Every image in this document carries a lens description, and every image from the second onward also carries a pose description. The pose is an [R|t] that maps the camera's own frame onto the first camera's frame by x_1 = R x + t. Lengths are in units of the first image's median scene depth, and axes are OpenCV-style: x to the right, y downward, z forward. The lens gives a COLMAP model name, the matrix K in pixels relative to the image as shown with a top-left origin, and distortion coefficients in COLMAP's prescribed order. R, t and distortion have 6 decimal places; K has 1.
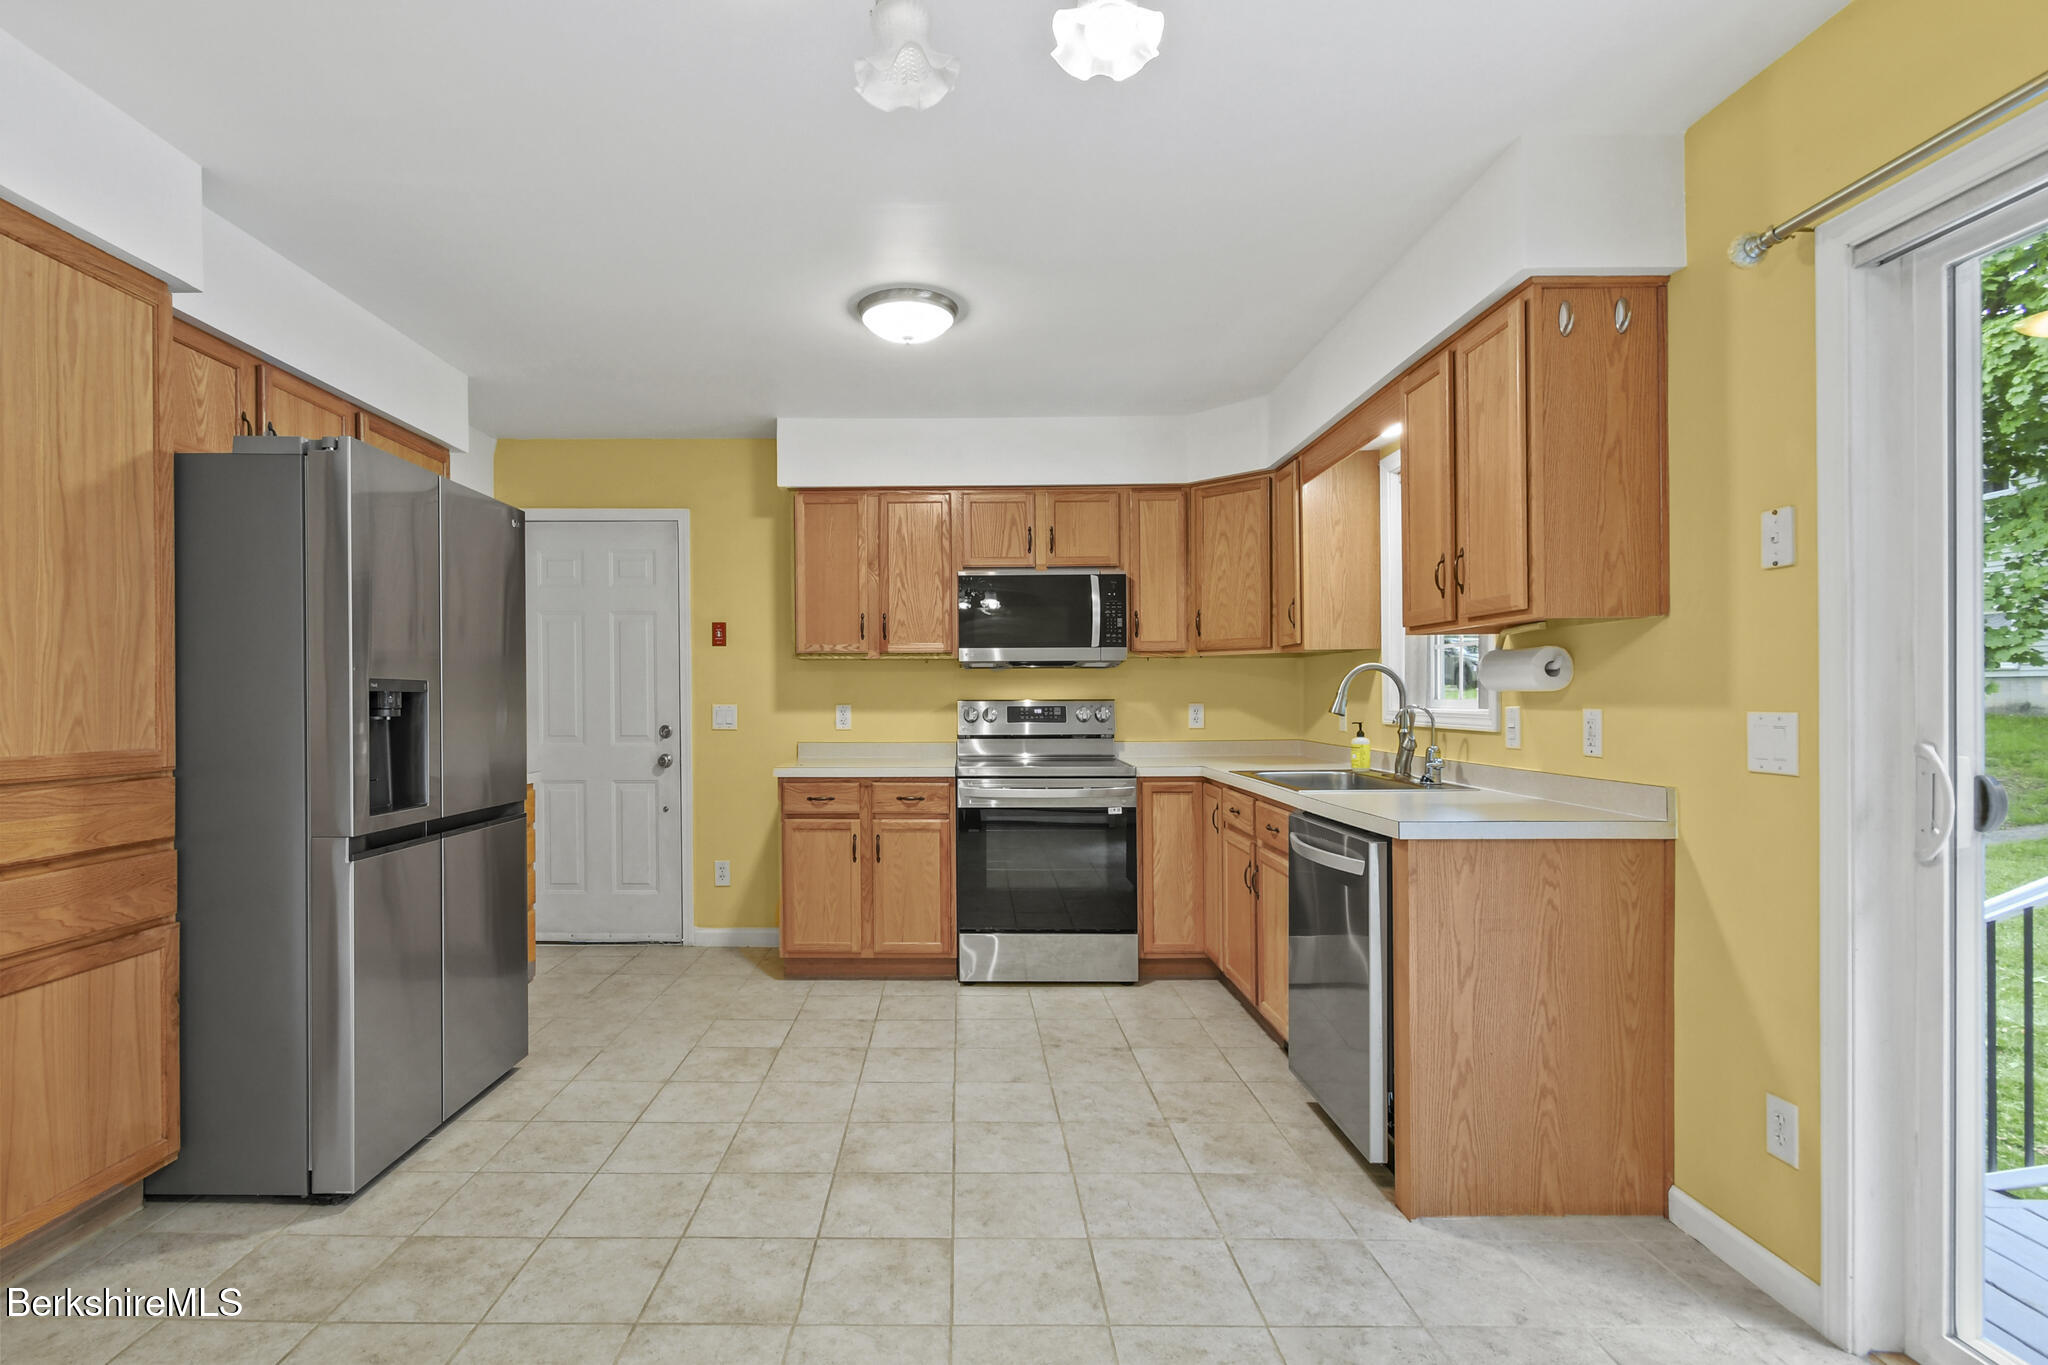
lens RADIAL K [[989.7, 0, 904.0], [0, 989.7, 703.9], [0, 0, 1]] dist [0.002161, 0.000191]
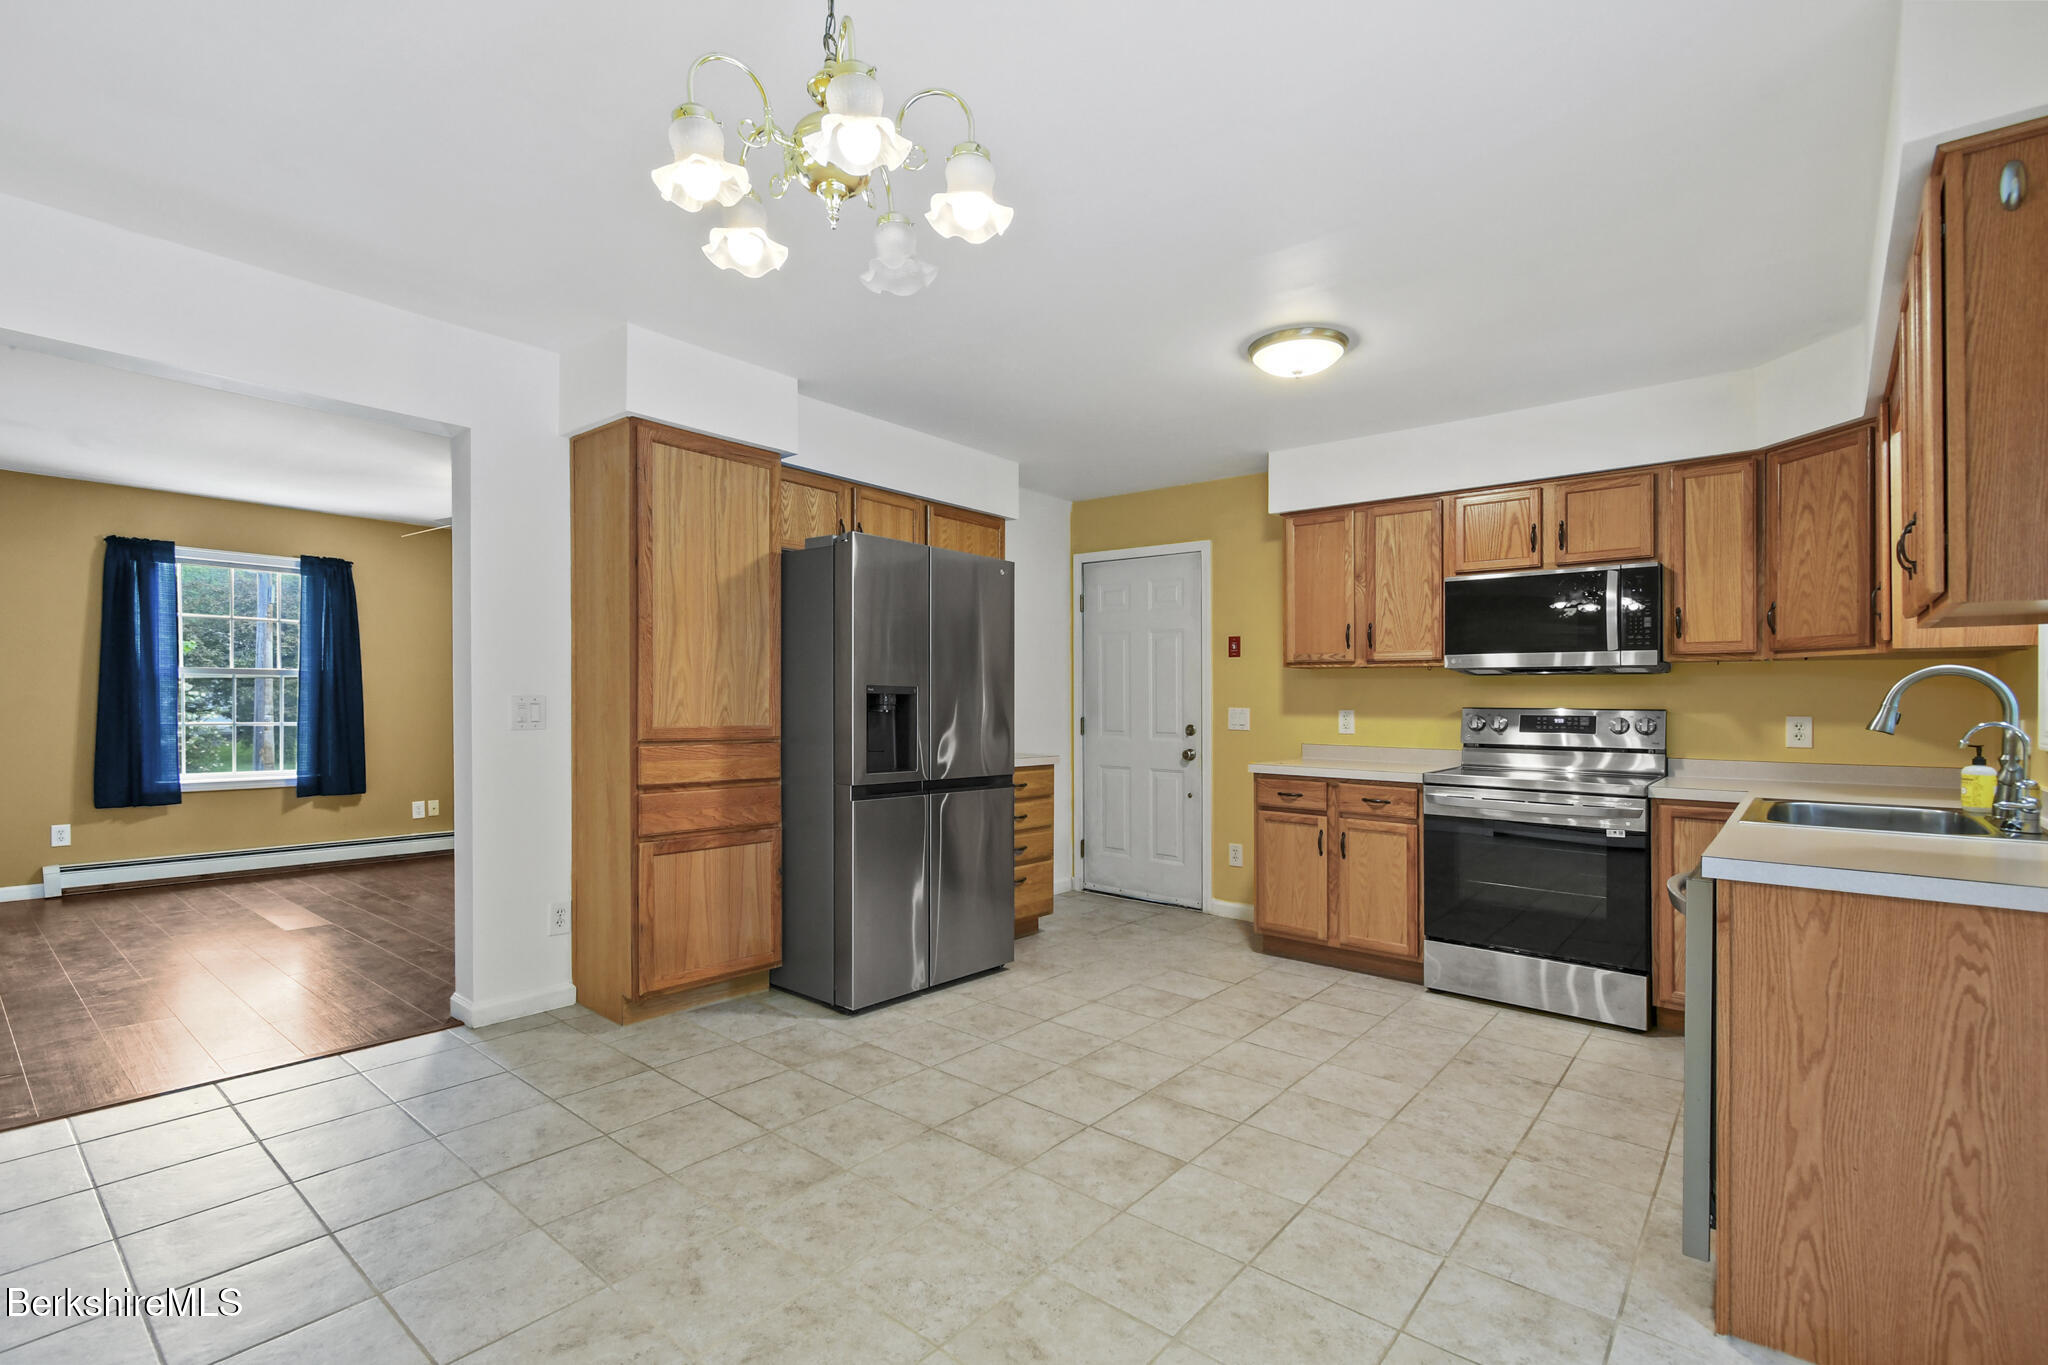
lens RADIAL K [[894.8, 0, 987.6], [0, 894.8, 716.6], [0, 0, 1]] dist [0.005241, -0.002125]
pose [[0.776300, 0.022852, -0.629950, 0.422458], [-0.017249, 0.999739, 0.015010, -0.000198], [0.630128, -0.000786, 0.776491, 0.021630]]
